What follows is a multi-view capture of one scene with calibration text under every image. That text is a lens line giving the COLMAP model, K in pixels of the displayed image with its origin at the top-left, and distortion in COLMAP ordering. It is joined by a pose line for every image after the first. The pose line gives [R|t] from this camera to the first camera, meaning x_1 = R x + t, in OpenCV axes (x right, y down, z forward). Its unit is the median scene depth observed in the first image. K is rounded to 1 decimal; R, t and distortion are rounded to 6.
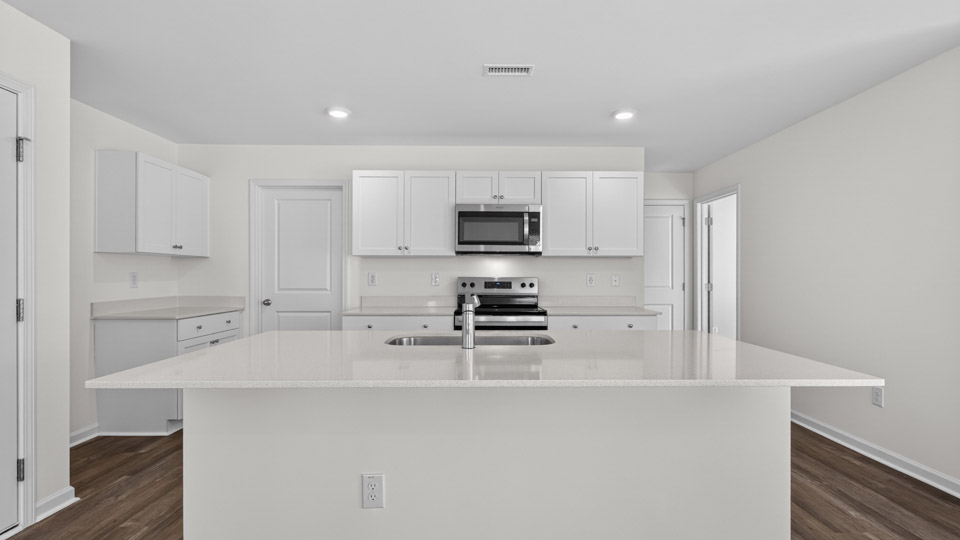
lens RADIAL K [[448.4, 0, 481.3], [0, 448.4, 274.9], [0, 0, 1]] dist [-0.002601, -0.001731]
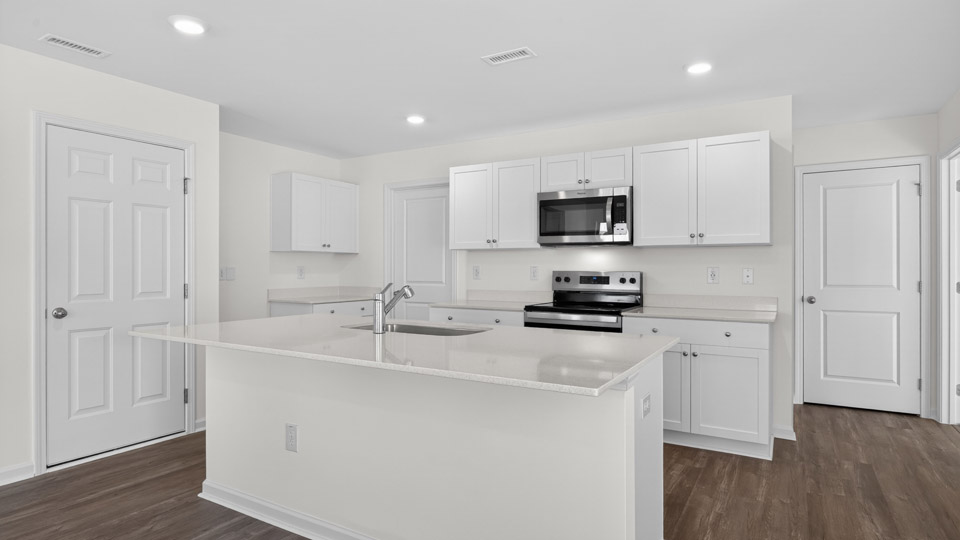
lens RADIAL K [[524.0, 0, 488.1], [0, 524.0, 269.6], [0, 0, 1]] dist [-0.014813, -0.001345]
pose [[0.852528, 0.001502, -0.522680, 0.420826], [-0.000666, 0.999998, 0.001787, 0.000333], [0.522681, -0.001175, 0.852527, 0.011179]]
